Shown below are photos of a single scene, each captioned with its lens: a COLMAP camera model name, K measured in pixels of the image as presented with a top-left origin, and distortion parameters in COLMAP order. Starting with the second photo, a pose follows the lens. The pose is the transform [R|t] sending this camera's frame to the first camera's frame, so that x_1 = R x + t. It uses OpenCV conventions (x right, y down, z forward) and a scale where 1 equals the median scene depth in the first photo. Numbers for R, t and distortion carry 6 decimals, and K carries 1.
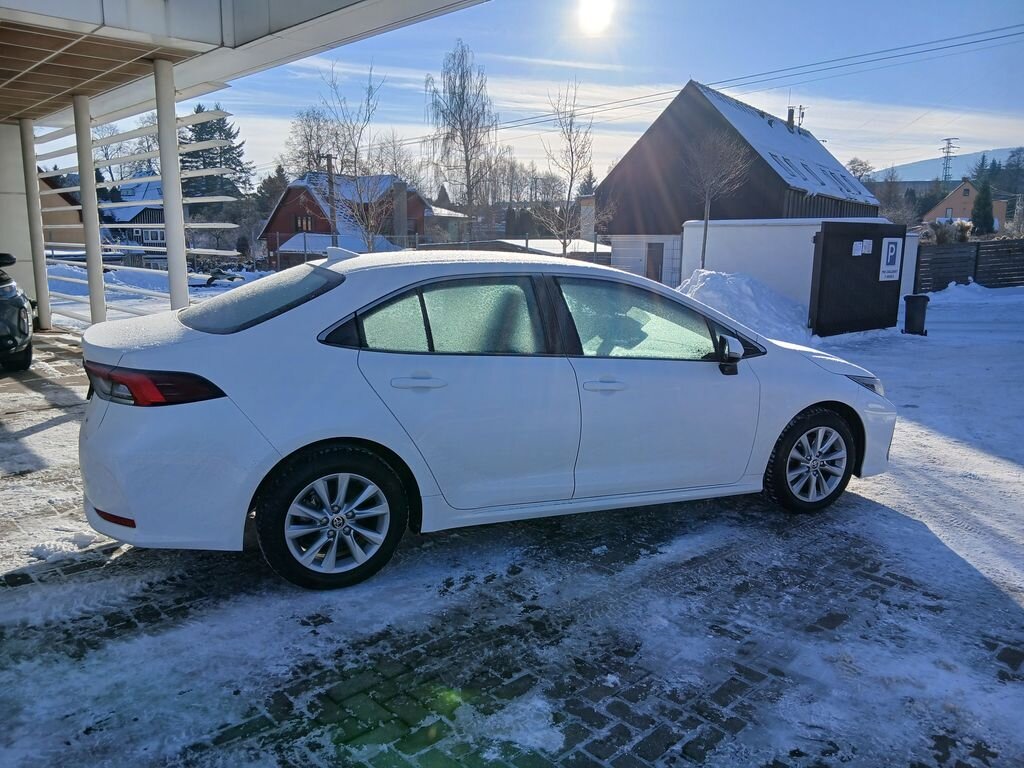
lens RADIAL K [[776.3, 0, 511.9], [0, 776.3, 384.8], [0, 0, 1]] dist [0.063410, -0.106277]
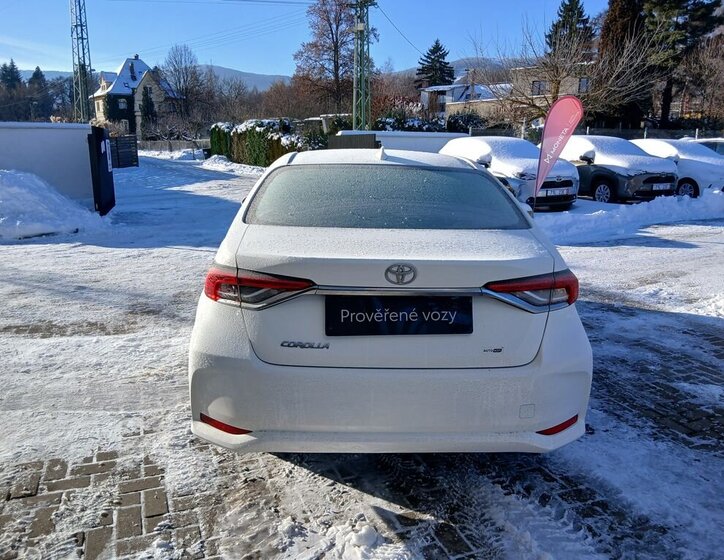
lens RADIAL K [[567.9, 0, 373.7], [0, 567.9, 271.4], [0, 0, 1]] dist [0.057317, -0.095760]
pose [[0.362530, -0.197537, 0.910797, -1.006080], [0.160814, 0.975879, 0.147642, -0.134893], [-0.917993, 0.092944, 0.385552, 0.768882]]
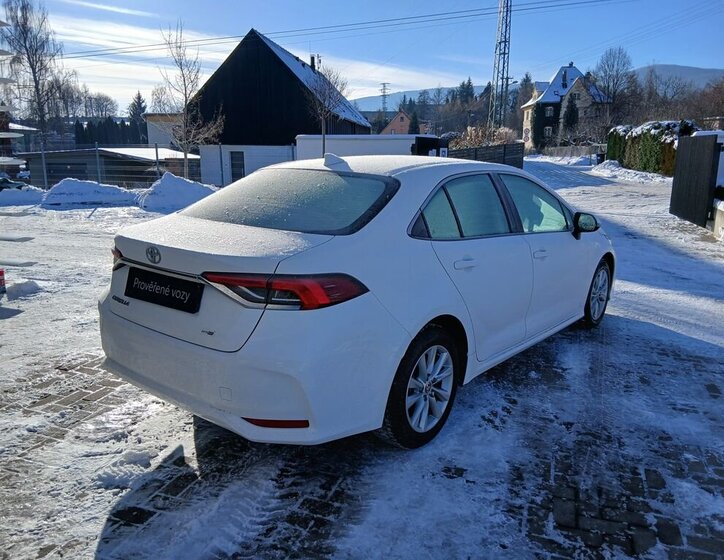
lens RADIAL K [[567.9, 0, 367.6], [0, 567.9, 278.4], [0, 0, 1]] dist [0.057317, -0.095760]
pose [[0.888767, -0.103392, 0.446545, -0.594130], [0.086278, 0.994549, 0.058555, -0.040782], [-0.450165, -0.013514, 0.892843, 0.245573]]
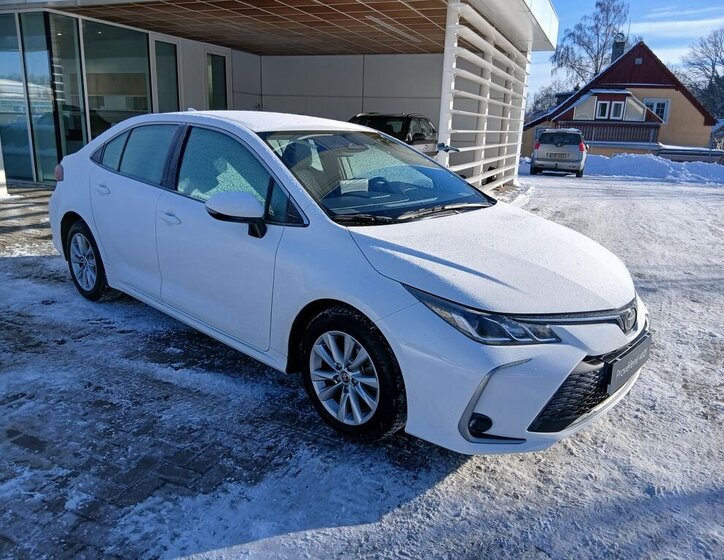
lens RADIAL K [[567.9, 0, 363.7], [0, 567.9, 280.6], [0, 0, 1]] dist [0.057317, -0.095760]
pose [[0.400520, 0.246196, -0.882593, 1.044287], [-0.195645, 0.963992, 0.180118, -0.122578], [0.895157, 0.100534, 0.434266, 0.889863]]
